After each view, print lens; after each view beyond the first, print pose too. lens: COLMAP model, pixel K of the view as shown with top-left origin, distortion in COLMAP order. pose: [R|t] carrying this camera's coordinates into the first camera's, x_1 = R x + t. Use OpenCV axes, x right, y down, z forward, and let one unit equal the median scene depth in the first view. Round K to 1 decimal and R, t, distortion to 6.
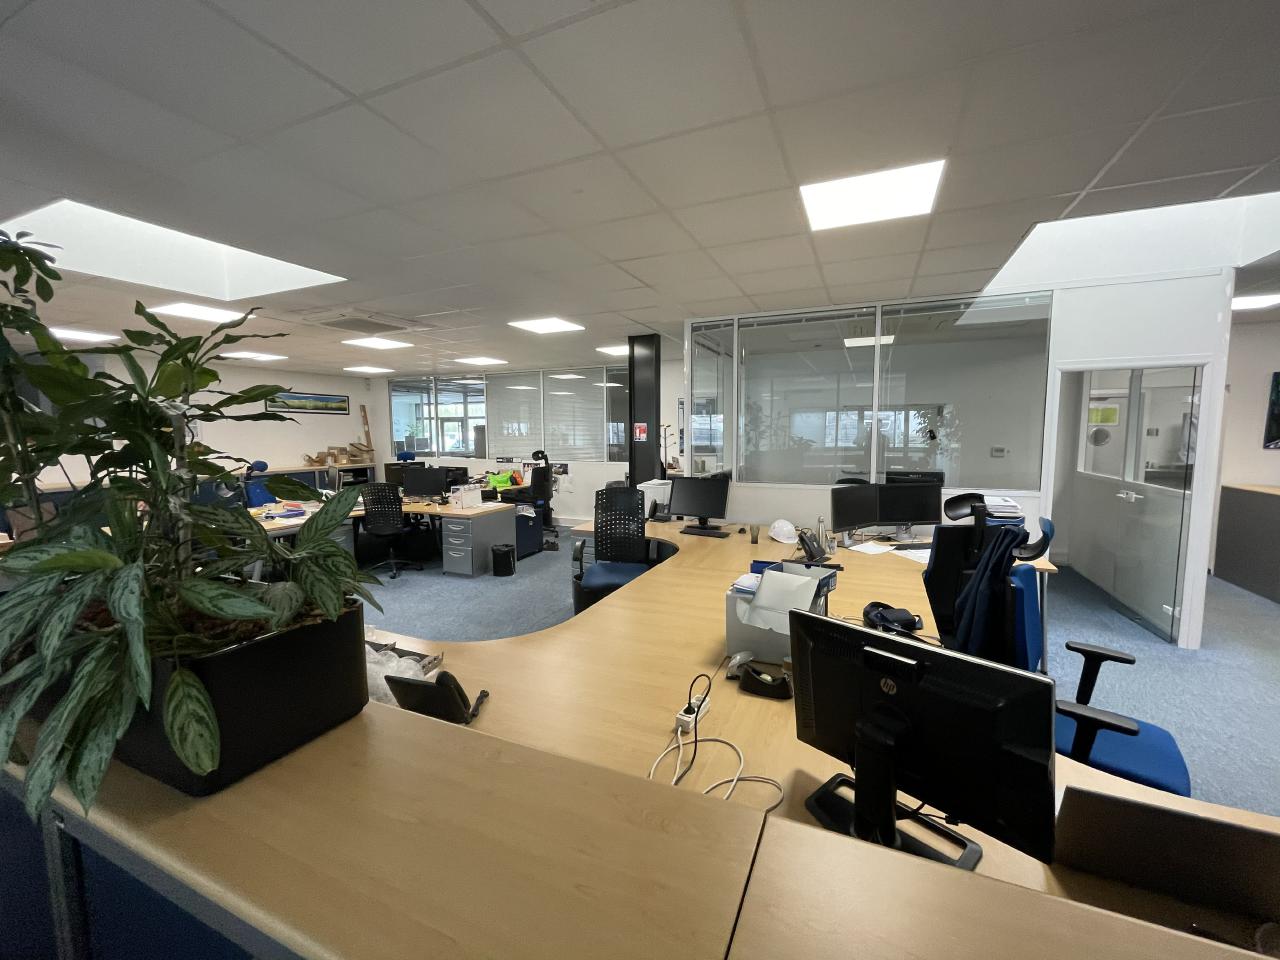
lens RADIAL K [[518.3, 0, 643.4], [0, 518.3, 478.8], [0, 0, 1]] dist [-0.004202, 0.000158]
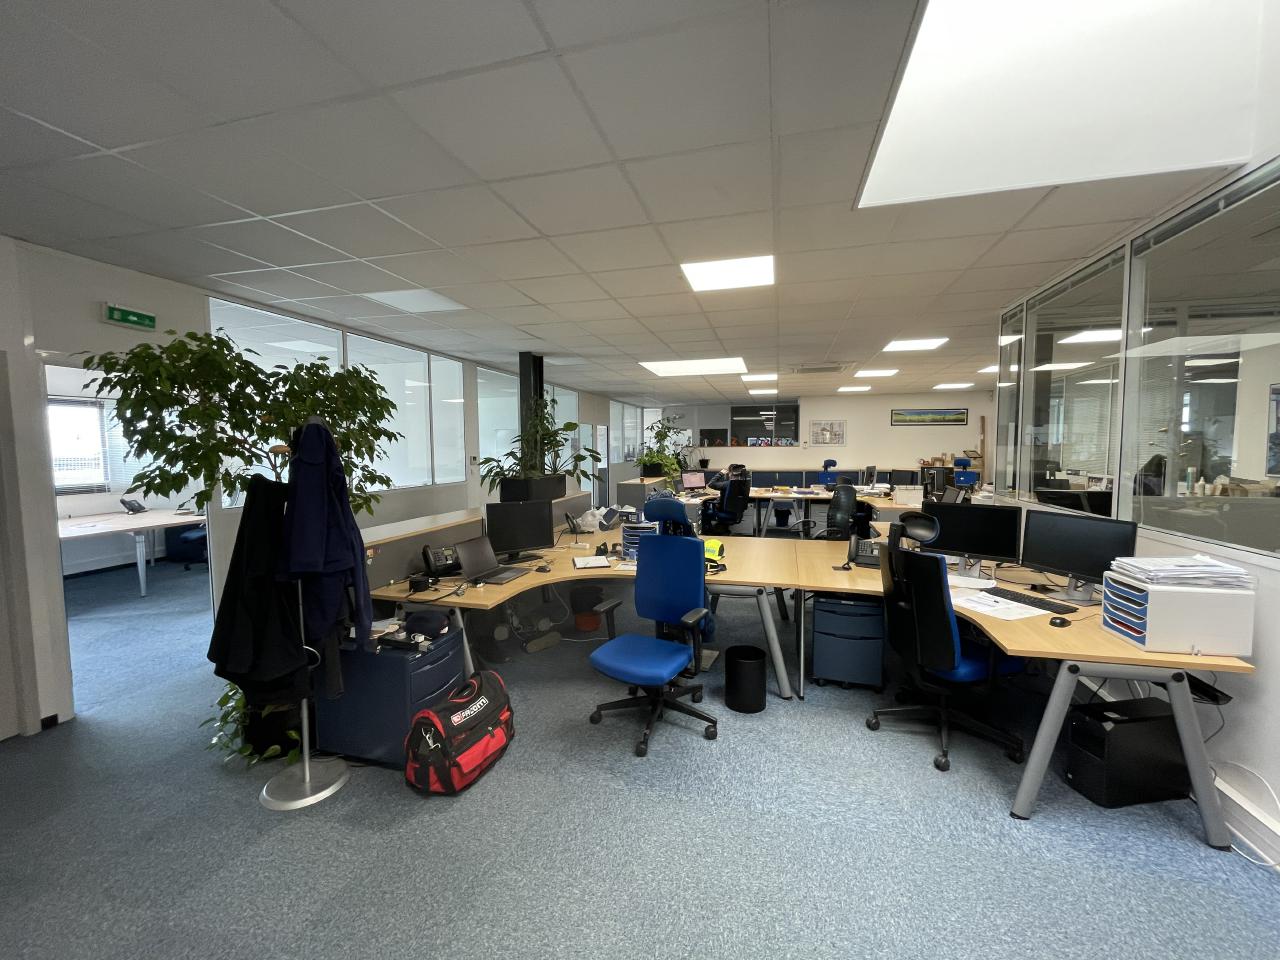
lens RADIAL K [[518.3, 0, 643.4], [0, 518.3, 478.8], [0, 0, 1]] dist [-0.004202, 0.000158]
pose [[0.161383, 0.068448, -0.984515, 0.466086], [-0.082909, 0.995006, 0.055587, -0.014293], [0.983403, 0.072655, 0.166252, 0.153004]]
